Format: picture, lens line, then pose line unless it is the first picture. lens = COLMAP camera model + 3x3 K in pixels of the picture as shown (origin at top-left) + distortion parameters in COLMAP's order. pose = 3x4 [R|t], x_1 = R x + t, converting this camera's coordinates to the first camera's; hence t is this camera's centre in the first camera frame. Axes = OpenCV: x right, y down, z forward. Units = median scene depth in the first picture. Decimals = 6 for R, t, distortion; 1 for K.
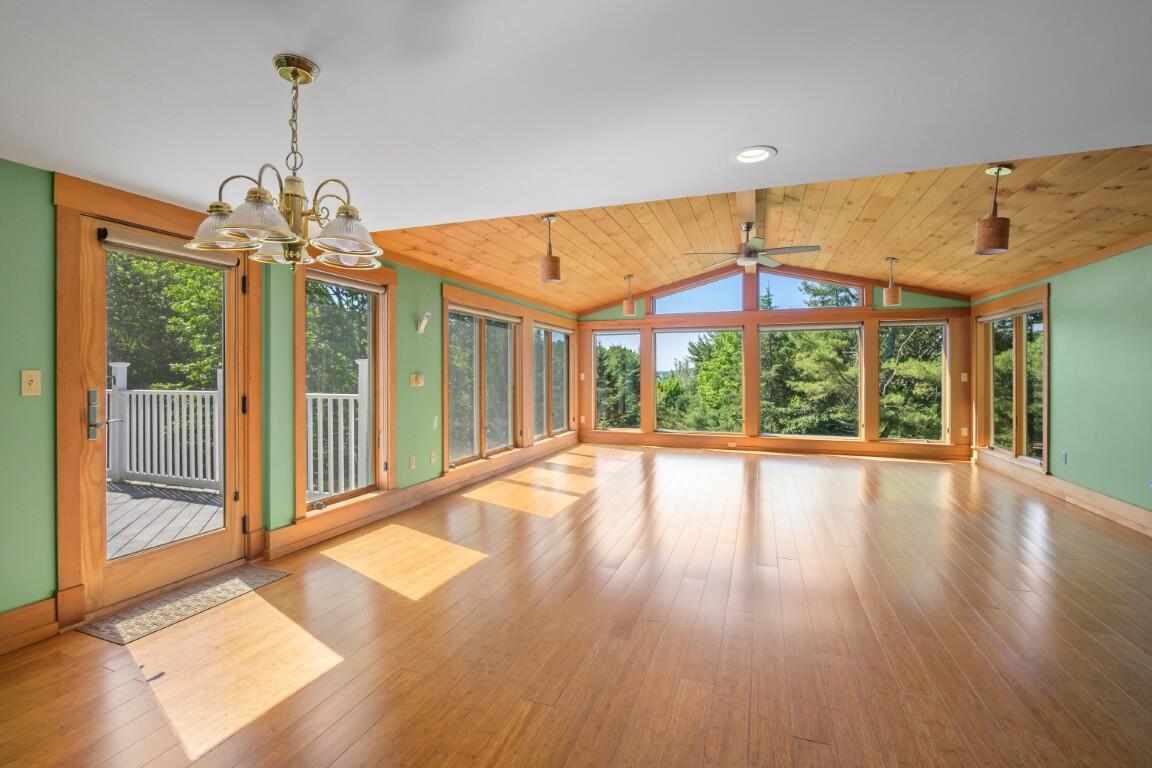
lens RADIAL K [[515.7, 0, 555.1], [0, 515.7, 379.0], [0, 0, 1]] dist [0.000783, 0.000051]
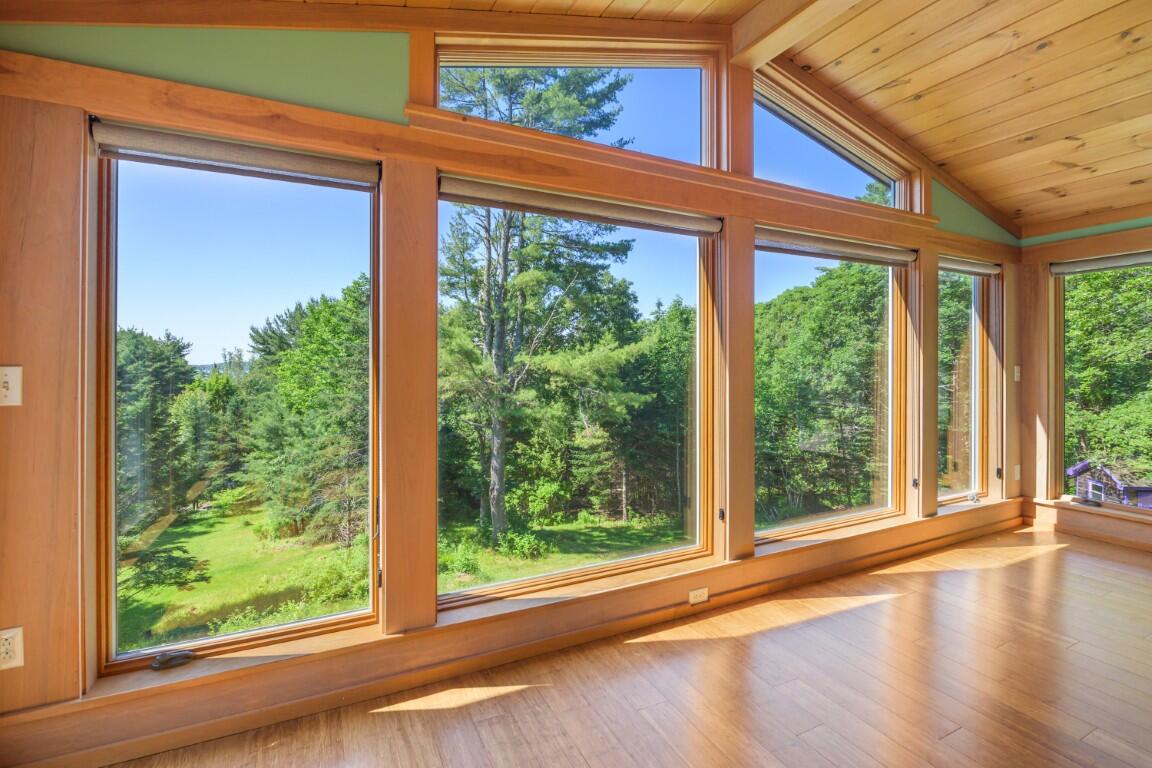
lens RADIAL K [[515.7, 0, 555.1], [0, 515.7, 379.0], [0, 0, 1]] dist [0.000783, 0.000051]
pose [[0.685079, -0.018251, 0.728240, 0.011301], [0.009763, 0.999826, 0.015873, -0.001871], [-0.728403, -0.003764, 0.685138, 0.163745]]
